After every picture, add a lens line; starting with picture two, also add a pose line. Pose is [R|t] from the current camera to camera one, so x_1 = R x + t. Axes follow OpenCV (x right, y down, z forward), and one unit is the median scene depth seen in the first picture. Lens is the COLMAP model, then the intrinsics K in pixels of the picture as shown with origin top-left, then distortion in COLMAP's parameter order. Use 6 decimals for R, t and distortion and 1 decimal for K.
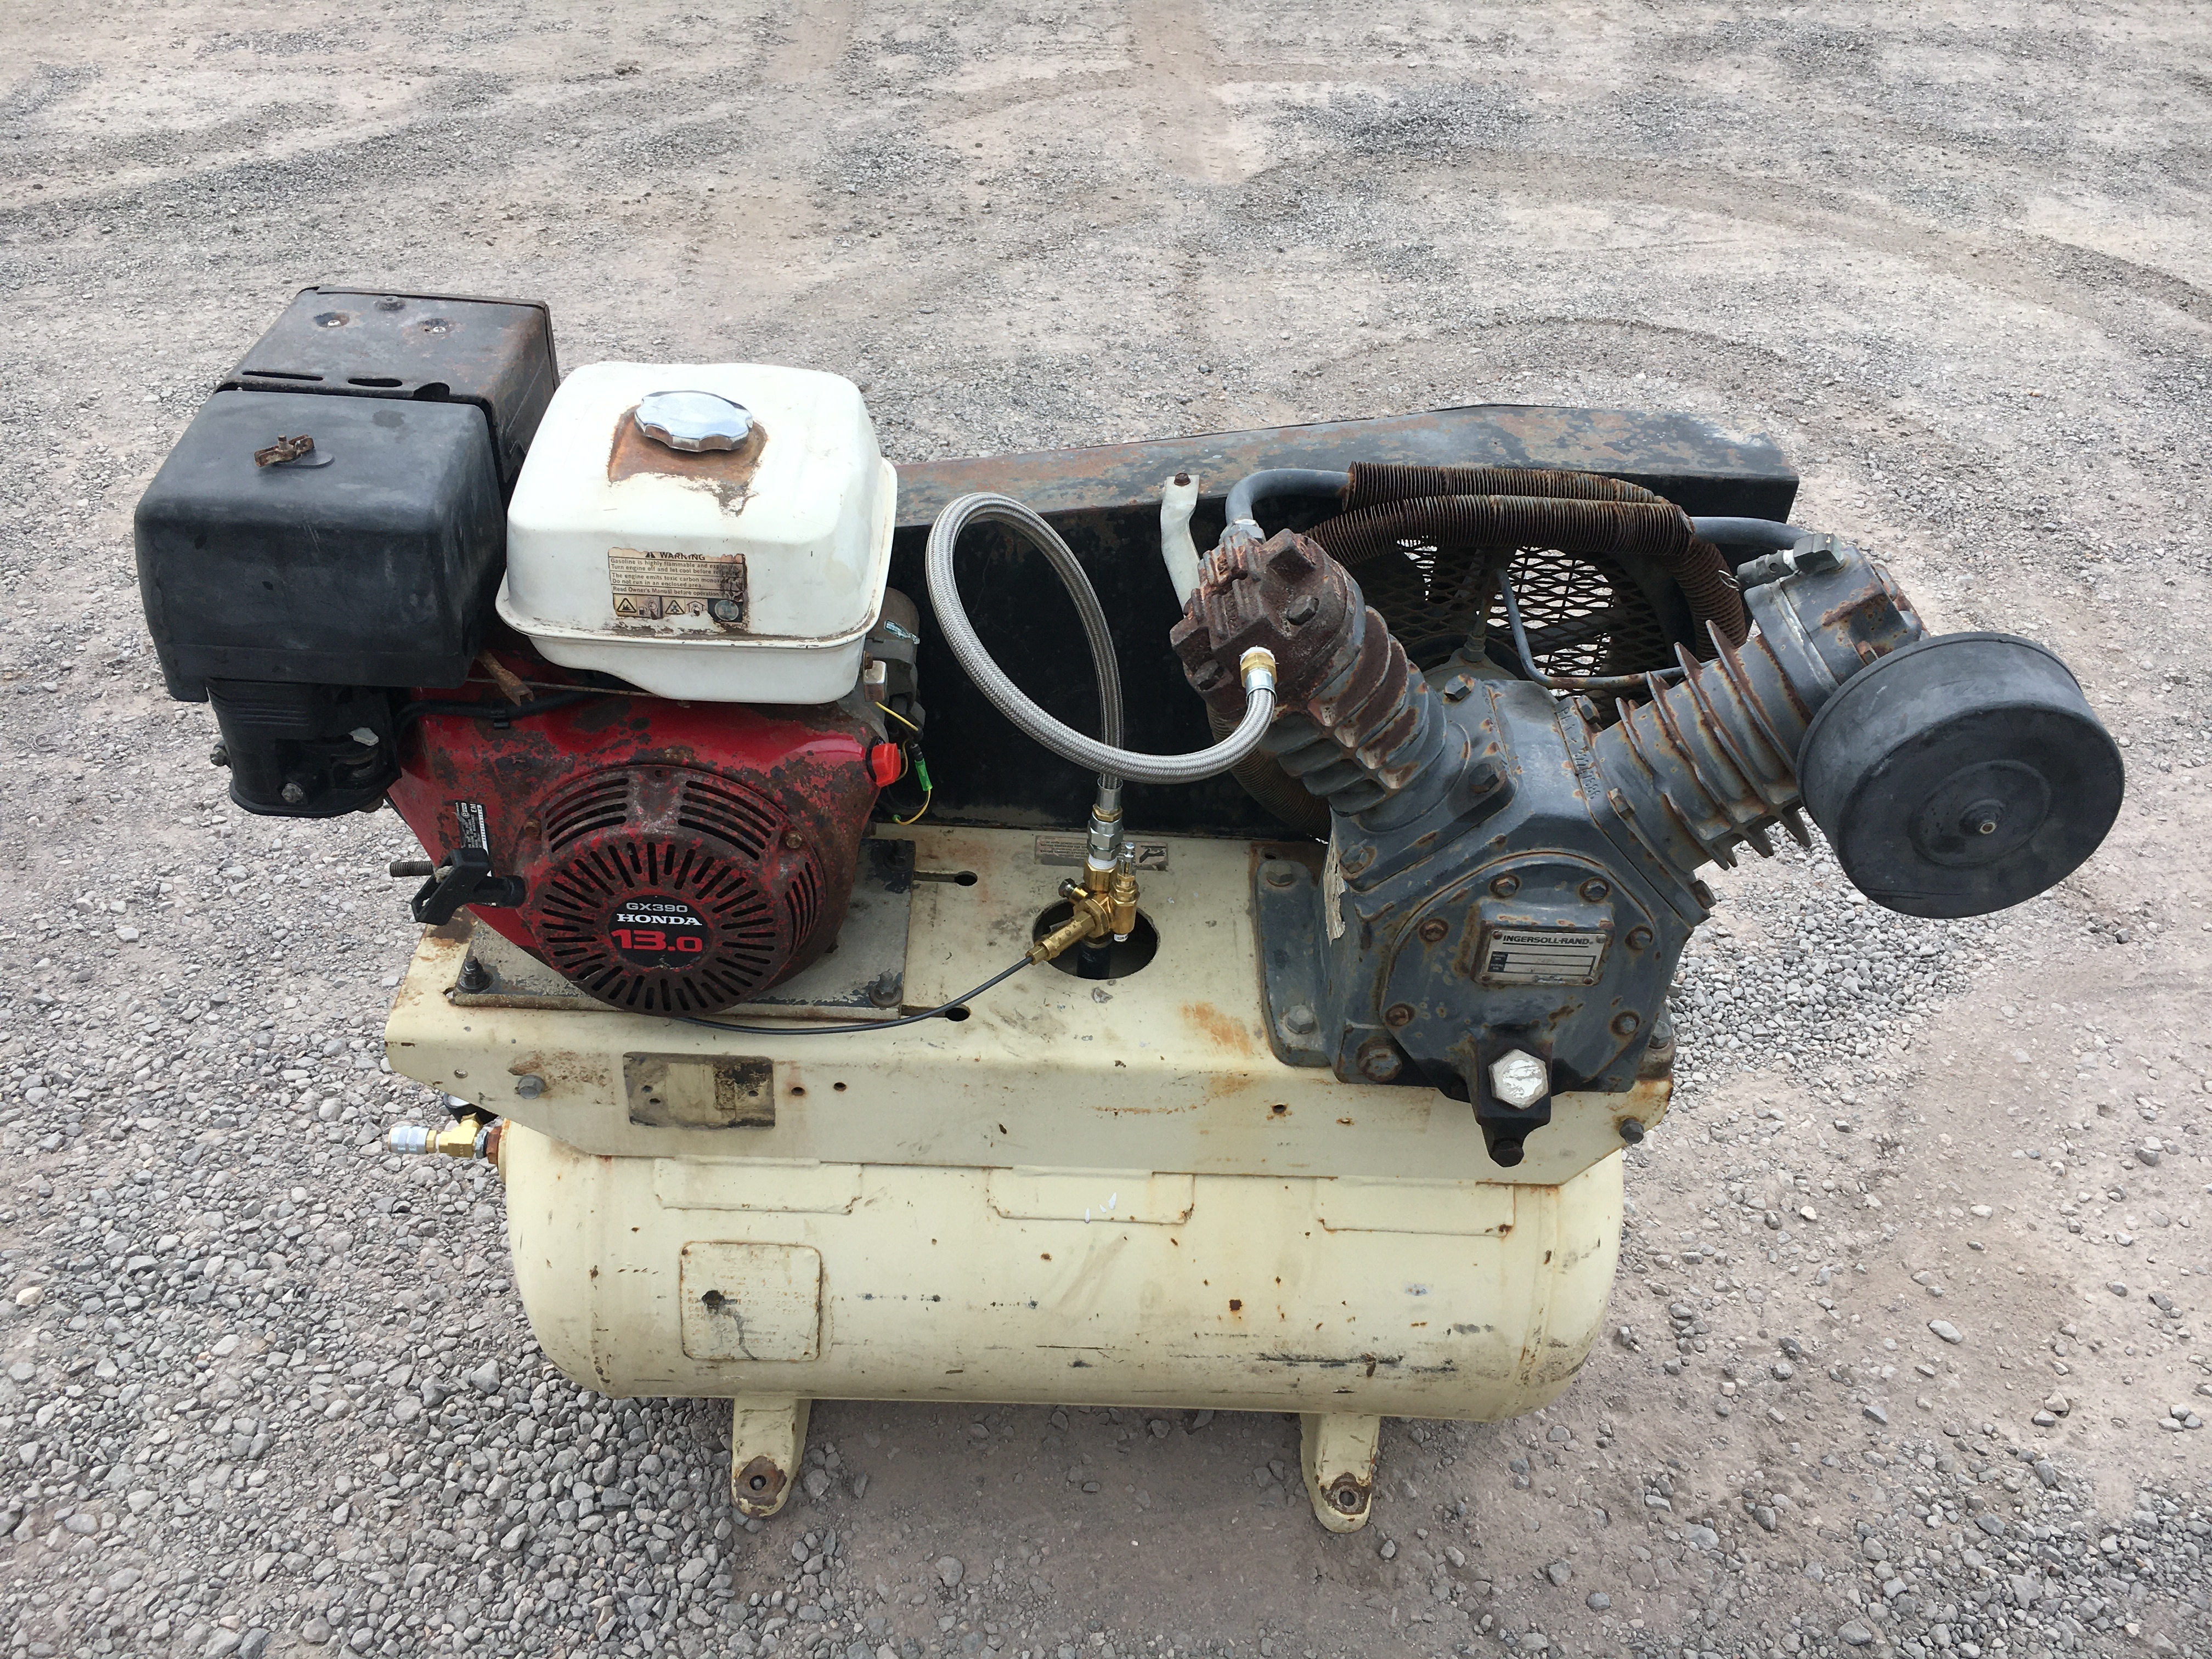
lens RADIAL K [[1896.2, 0, 1109.3], [0, 1896.2, 823.6], [0, 0, 1]] dist [0.074137, -0.105357]
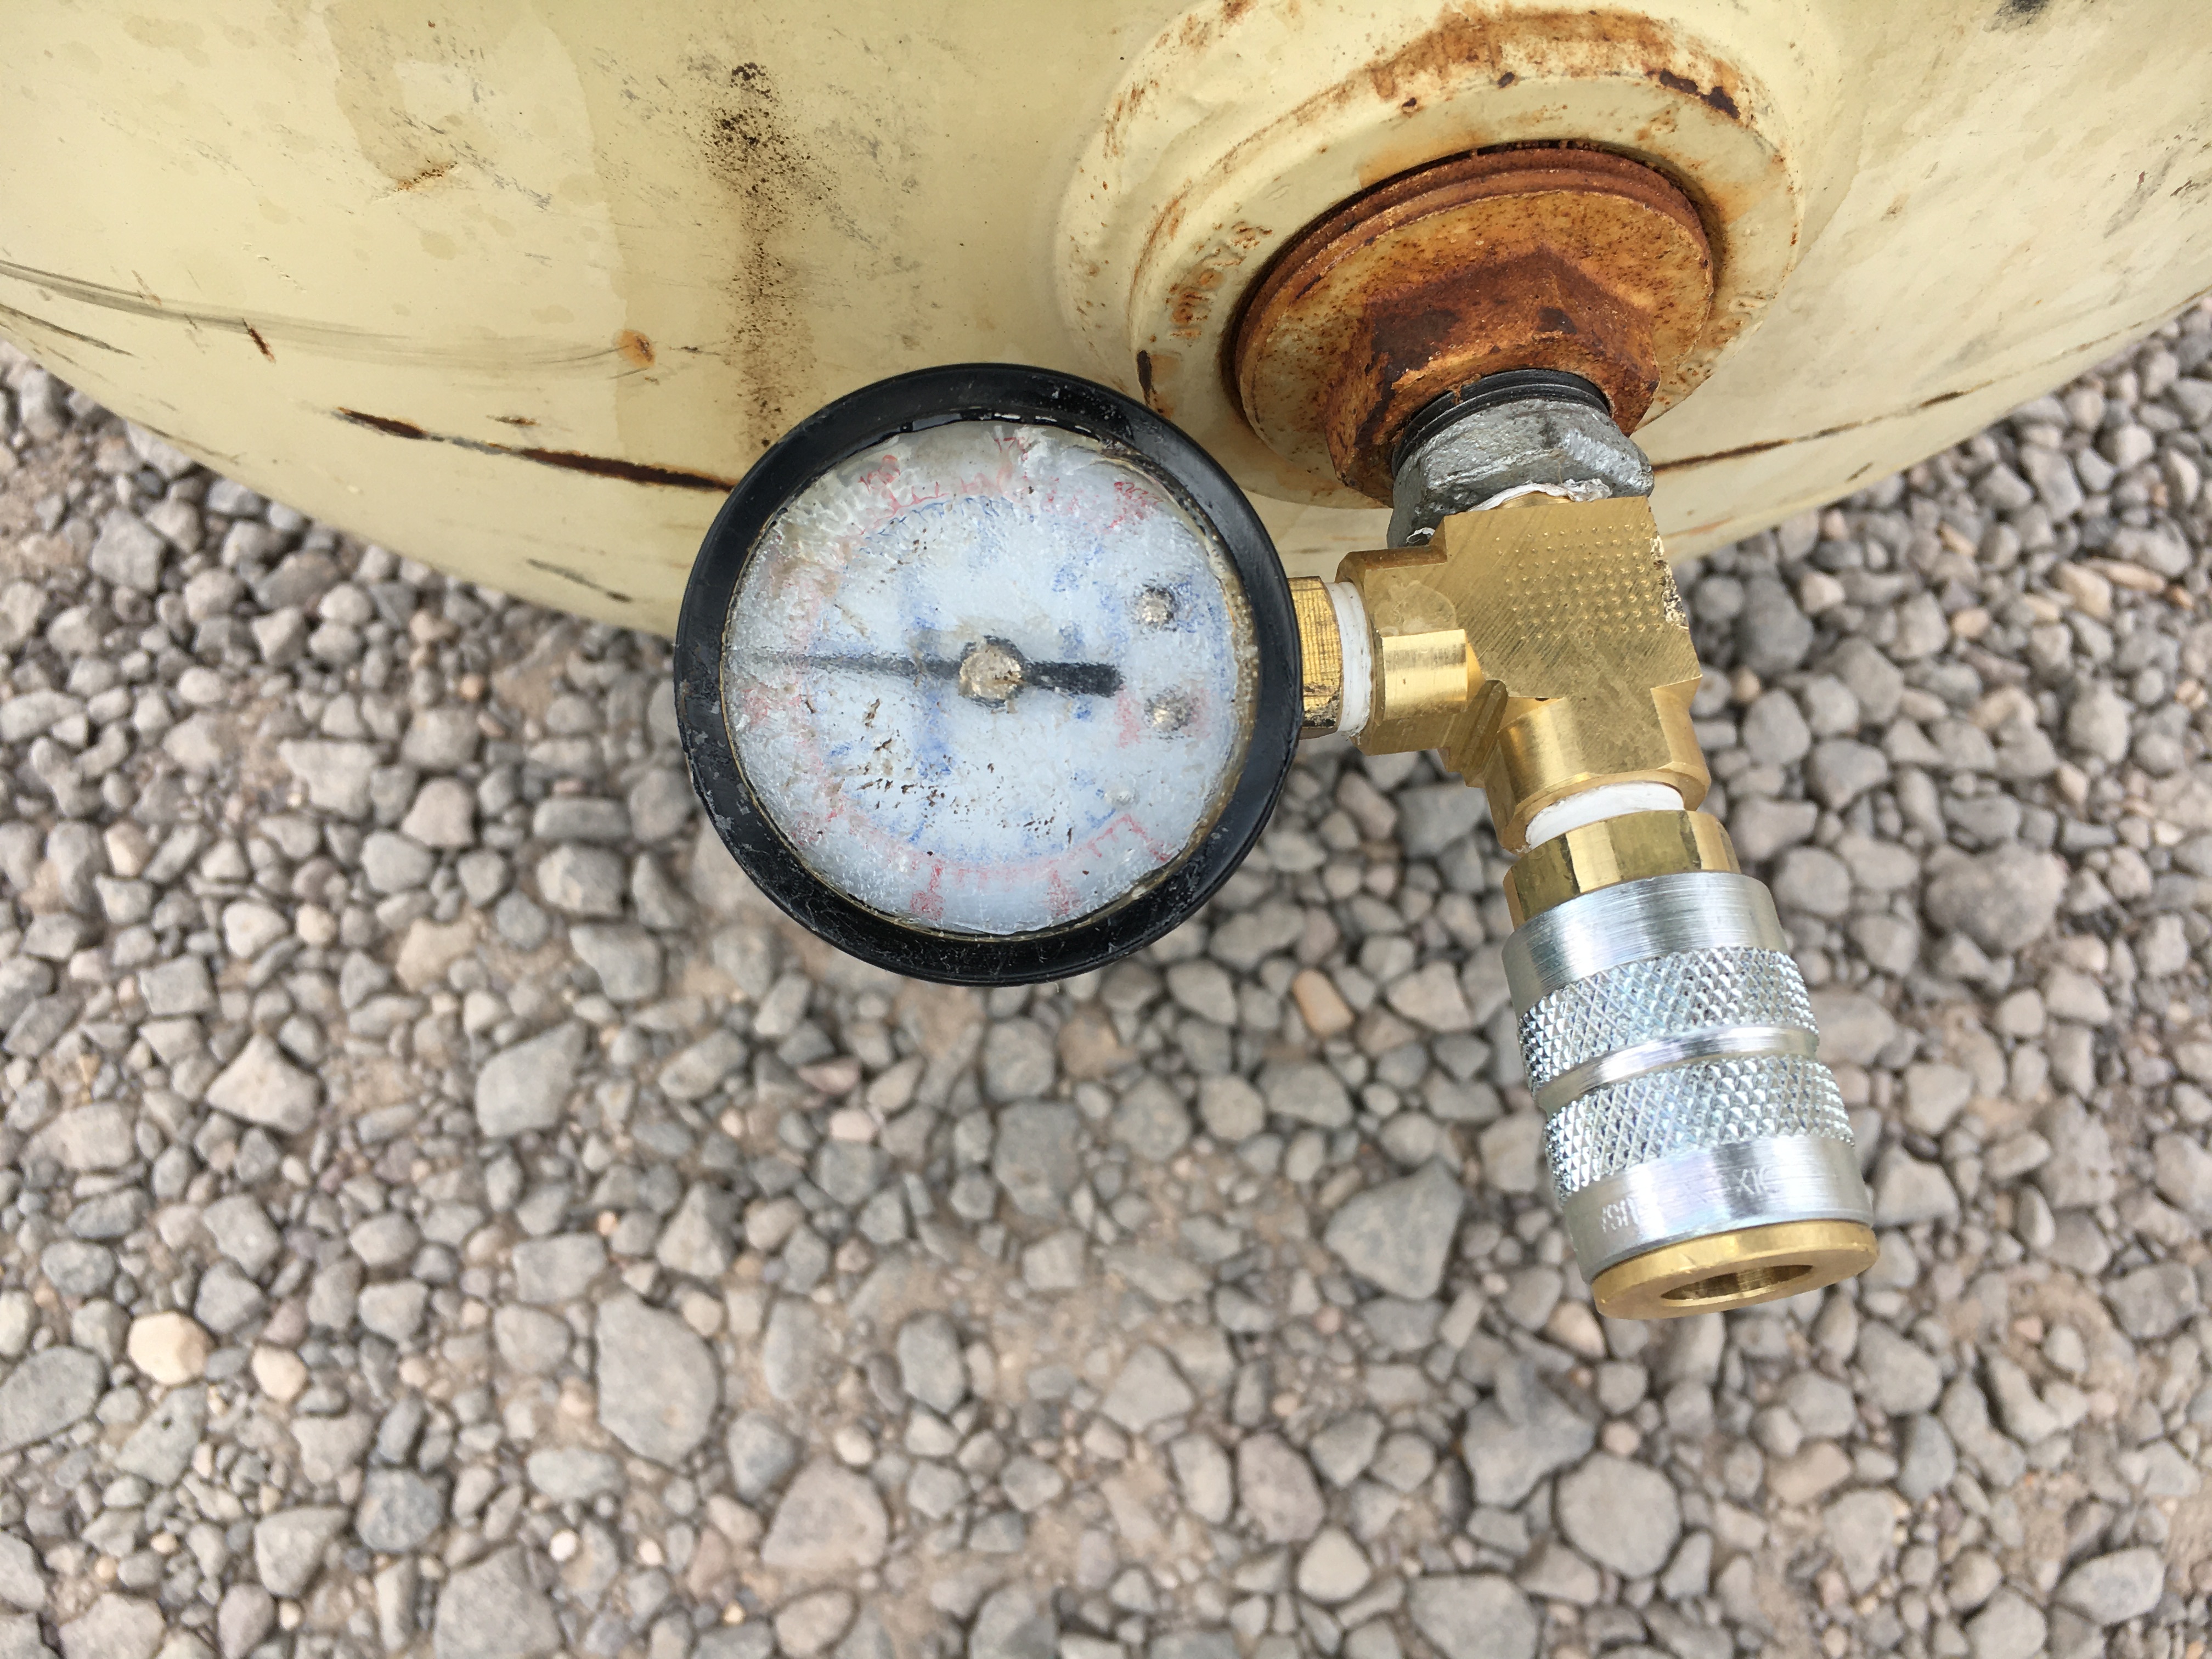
lens RADIAL K [[1896.2, 0, 1121.2], [0, 1896.2, 825.6], [0, 0, 1]] dist [0.074137, -0.105357]
pose [[-0.120890, -0.932205, 0.341143, -0.389647], [0.519643, 0.233385, 0.821890, 0.070574], [-0.845788, 0.276631, 0.456200, 0.998813]]
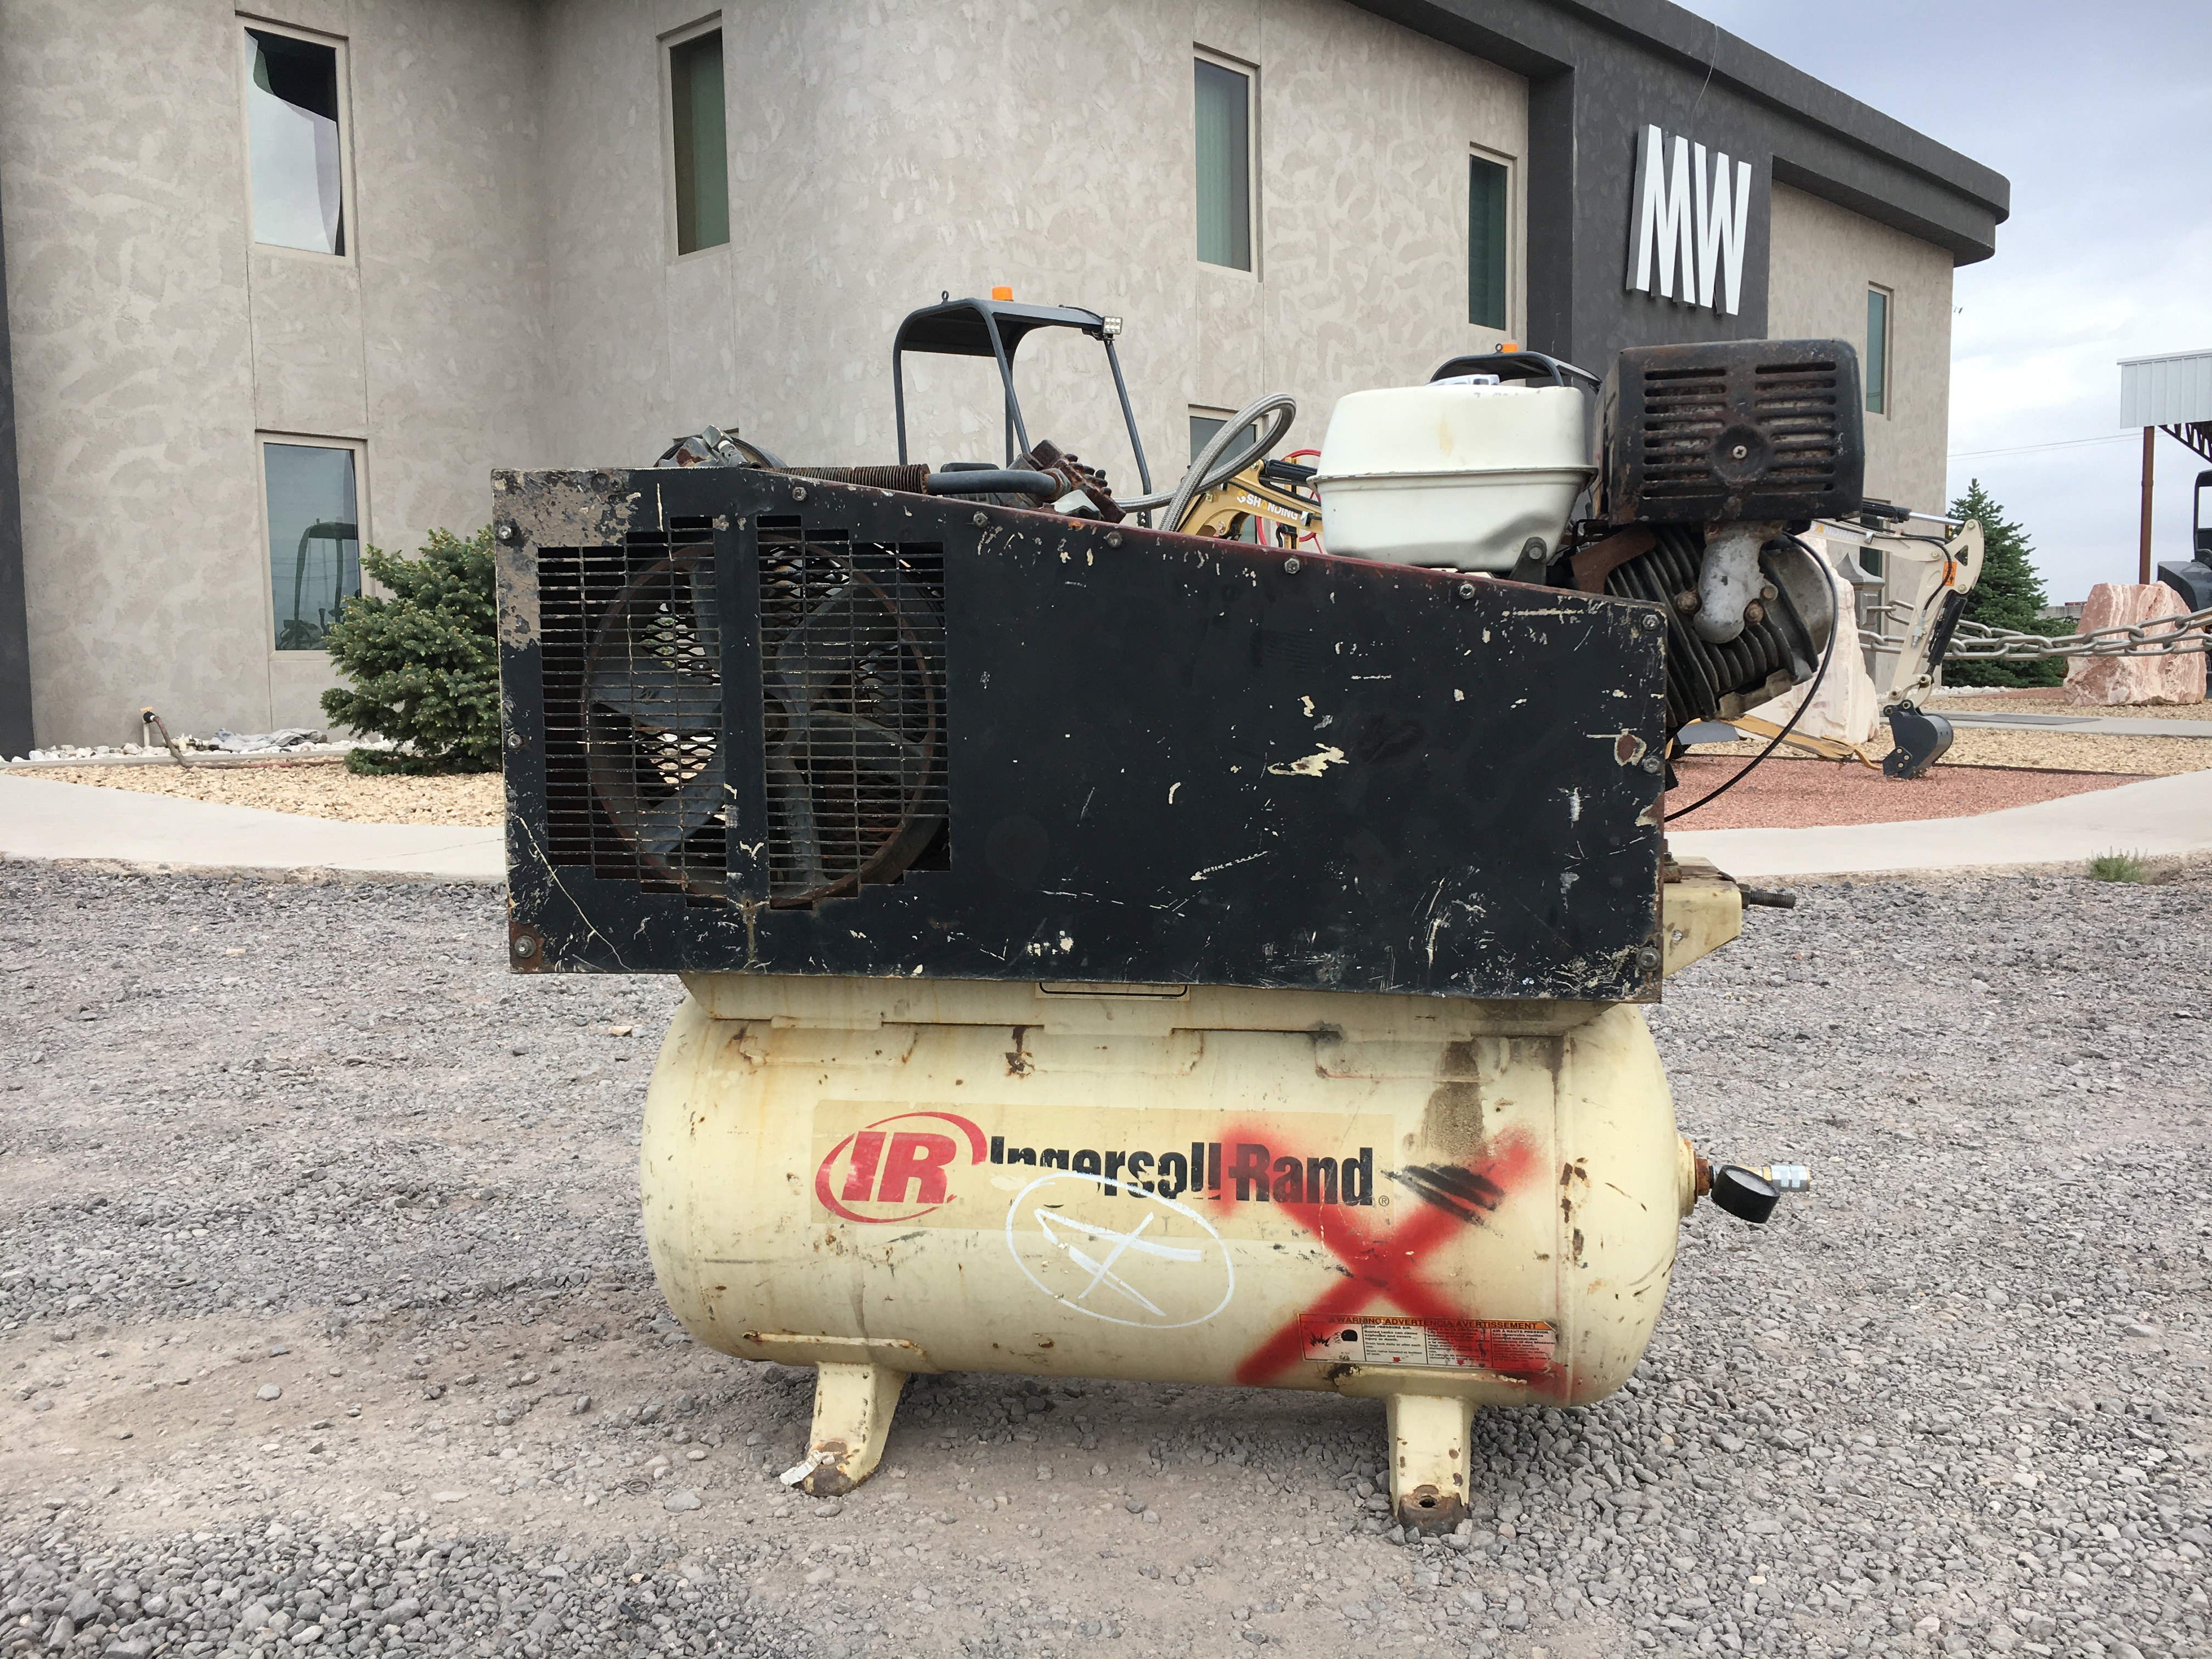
lens RADIAL K [[1896.2, 0, 1128.0], [0, 1896.2, 830.7], [0, 0, 1]] dist [0.074137, -0.105357]
pose [[-0.979186, -0.073459, 0.189207, -0.203964], [0.075602, 0.733116, 0.675888, -0.703034], [-0.188361, 0.676125, -0.712303, 1.705240]]
